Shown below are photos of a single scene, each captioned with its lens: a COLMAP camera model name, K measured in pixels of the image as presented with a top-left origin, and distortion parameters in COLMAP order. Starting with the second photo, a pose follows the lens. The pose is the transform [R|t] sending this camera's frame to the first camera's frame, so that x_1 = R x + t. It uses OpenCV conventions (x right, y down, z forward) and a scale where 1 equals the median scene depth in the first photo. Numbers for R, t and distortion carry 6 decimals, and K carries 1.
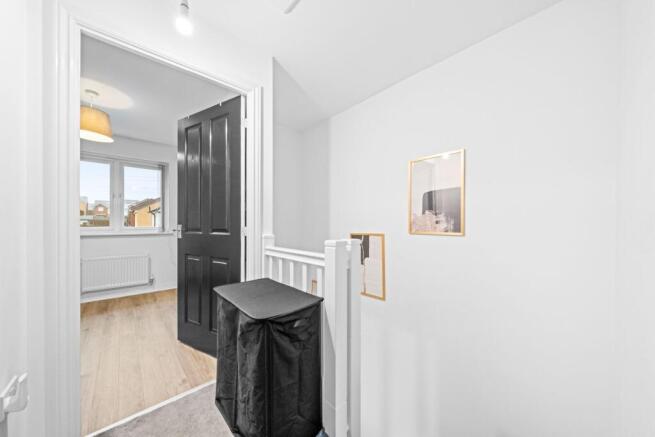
lens RADIAL K [[226.3, 0, 327.3], [0, 226.3, 224.8], [0, 0, 1]] dist [0.000227, 0.000031]
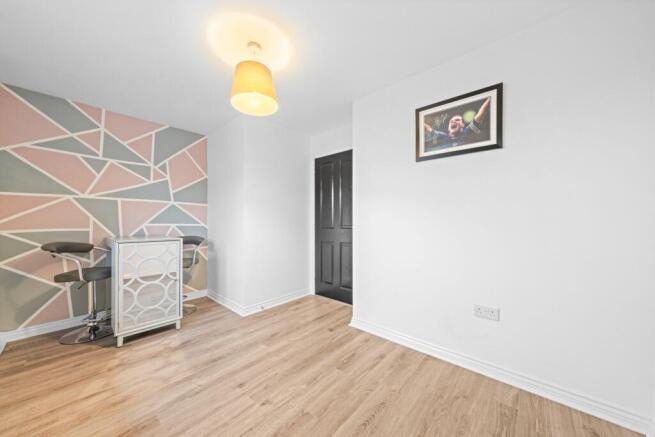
lens RADIAL K [[228.3, 0, 326.0], [0, 228.3, 214.5], [0, 0, 1]] dist [-0.009219, -0.000061]
pose [[-0.107657, 0.022123, 0.993942, -1.486091], [-0.002554, 0.999743, -0.022529, -0.018224], [-0.994185, -0.004964, -0.107572, 0.698422]]
